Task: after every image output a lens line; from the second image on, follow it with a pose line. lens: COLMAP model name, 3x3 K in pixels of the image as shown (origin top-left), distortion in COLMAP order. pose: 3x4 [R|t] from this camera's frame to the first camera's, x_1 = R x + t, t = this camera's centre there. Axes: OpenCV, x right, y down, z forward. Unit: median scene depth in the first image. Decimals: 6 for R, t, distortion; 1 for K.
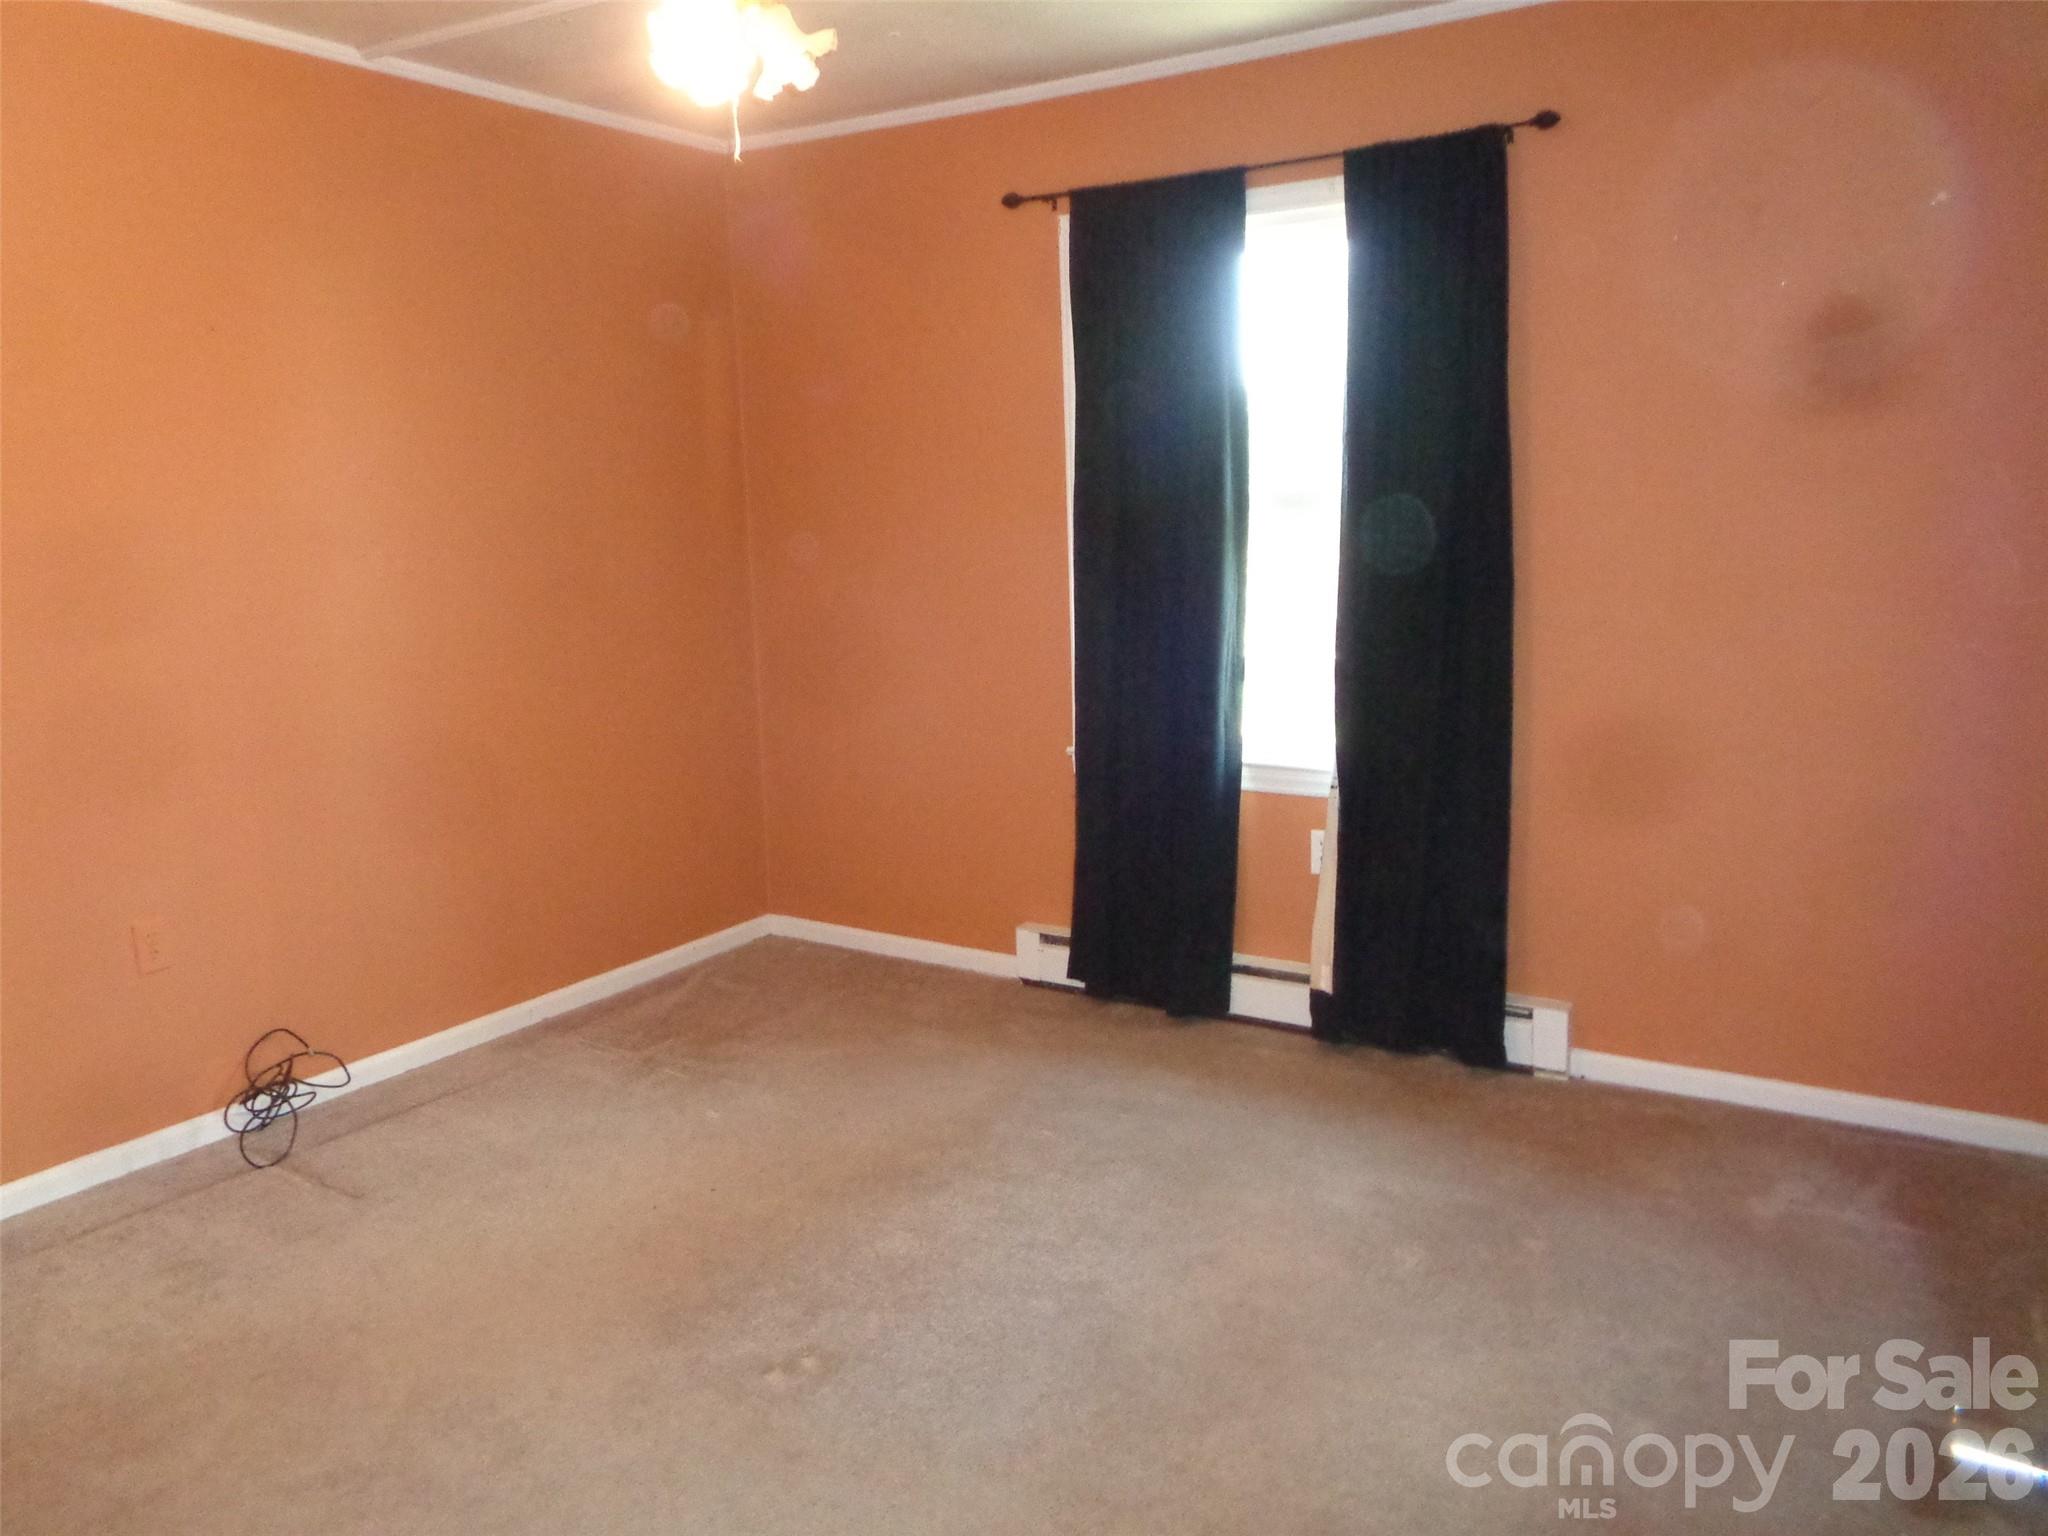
lens RADIAL K [[1480.9, 0, 1030.6], [0, 1480.9, 758.4], [0, 0, 1]] dist [-0.095571, 0.135045]
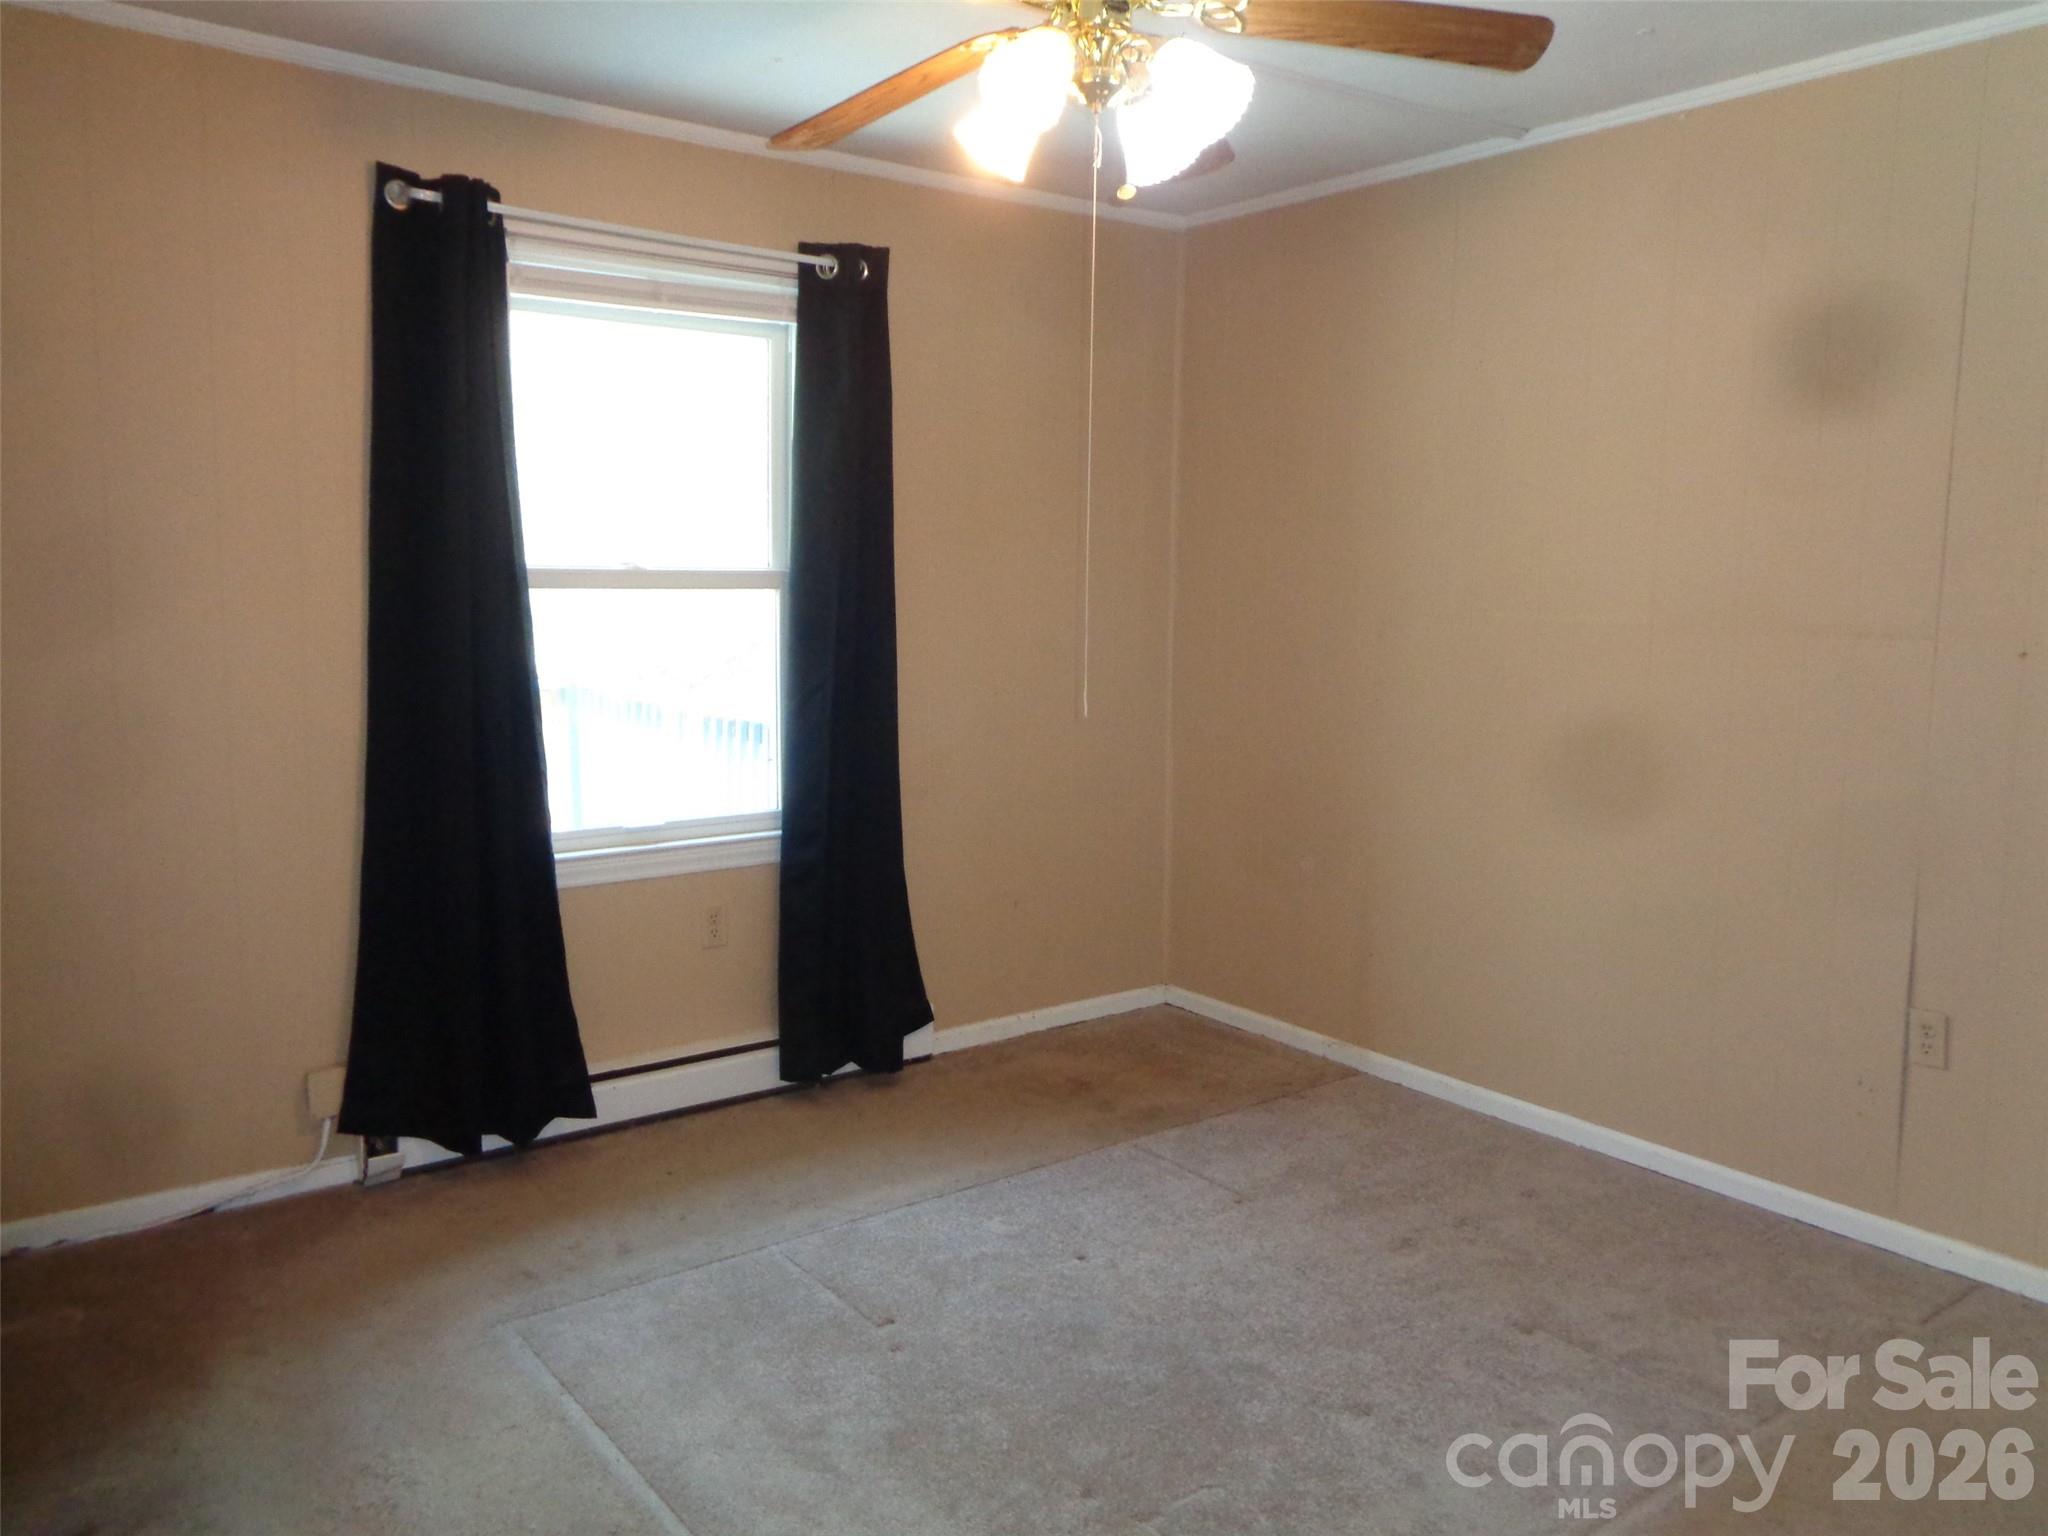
lens RADIAL K [[1480.9, 0, 1030.6], [0, 1480.9, 758.4], [0, 0, 1]] dist [-0.095571, 0.135045]
pose [[0.326067, -0.085394, 0.941482, -0.751507], [0.138397, 0.989494, 0.041817, -0.068395], [-0.935161, 0.116663, 0.334460, 0.490154]]
